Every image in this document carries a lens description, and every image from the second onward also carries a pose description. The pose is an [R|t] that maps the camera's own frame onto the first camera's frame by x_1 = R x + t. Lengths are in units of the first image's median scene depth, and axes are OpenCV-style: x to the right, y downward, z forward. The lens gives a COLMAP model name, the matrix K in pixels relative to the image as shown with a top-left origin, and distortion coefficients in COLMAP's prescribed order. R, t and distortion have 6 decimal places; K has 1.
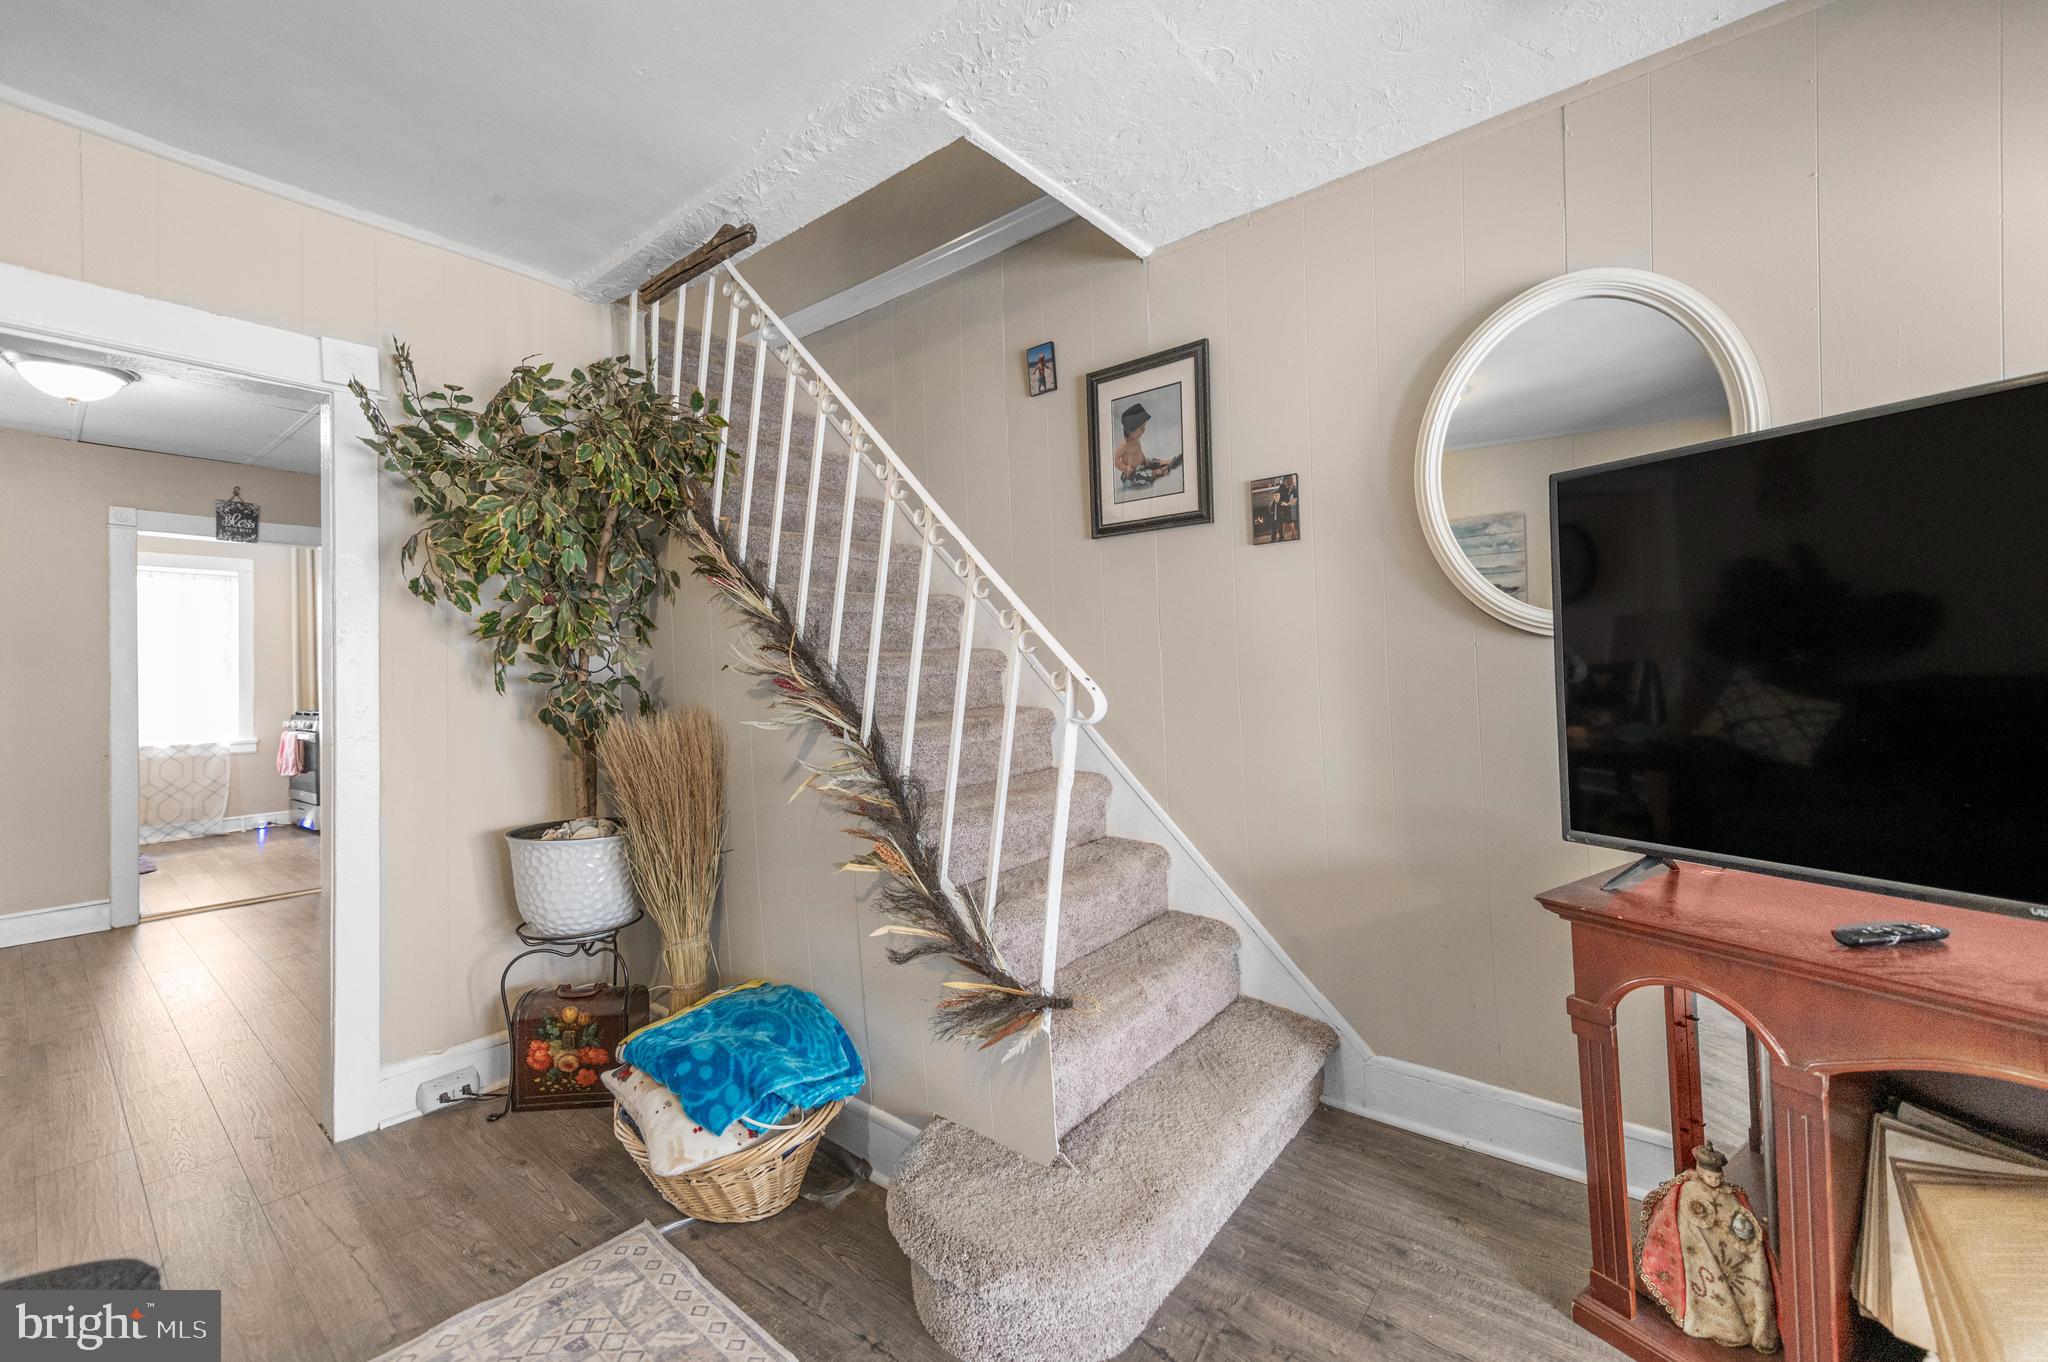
lens RADIAL K [[810.2, 0, 1031.4], [0, 810.2, 661.7], [0, 0, 1]] dist [0.020459, -0.004607]
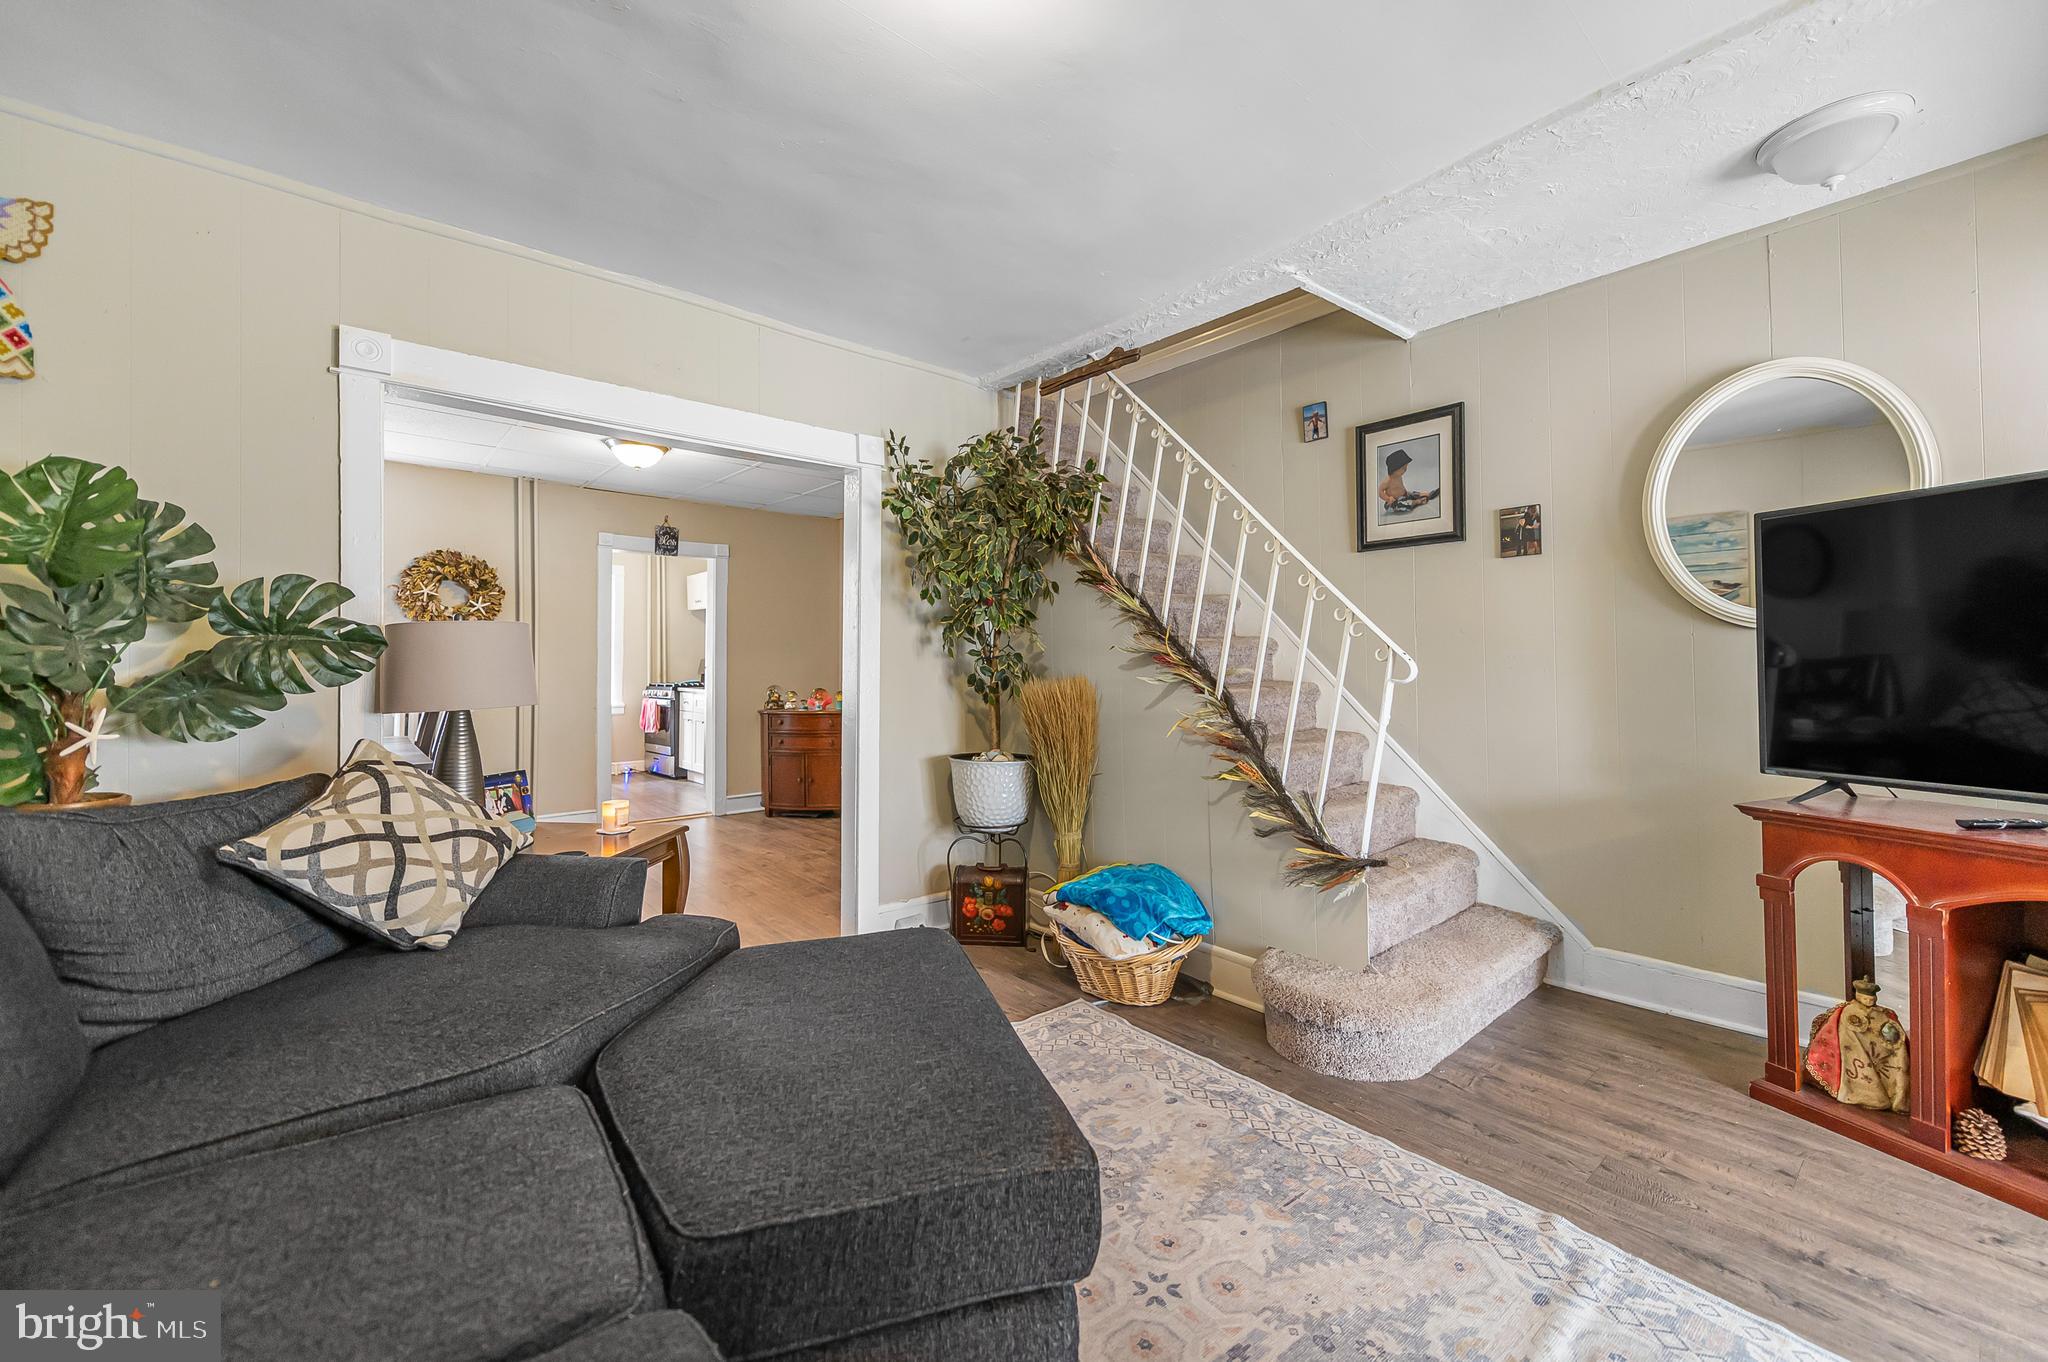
lens RADIAL K [[810.2, 0, 1030.9], [0, 810.2, 661.3], [0, 0, 1]] dist [0.020459, -0.004607]
pose [[0.984780, 0.009864, -0.173523, -0.238622], [-0.007918, 0.999898, 0.011907, 0.015633], [0.173623, -0.010352, 0.984758, -0.431374]]
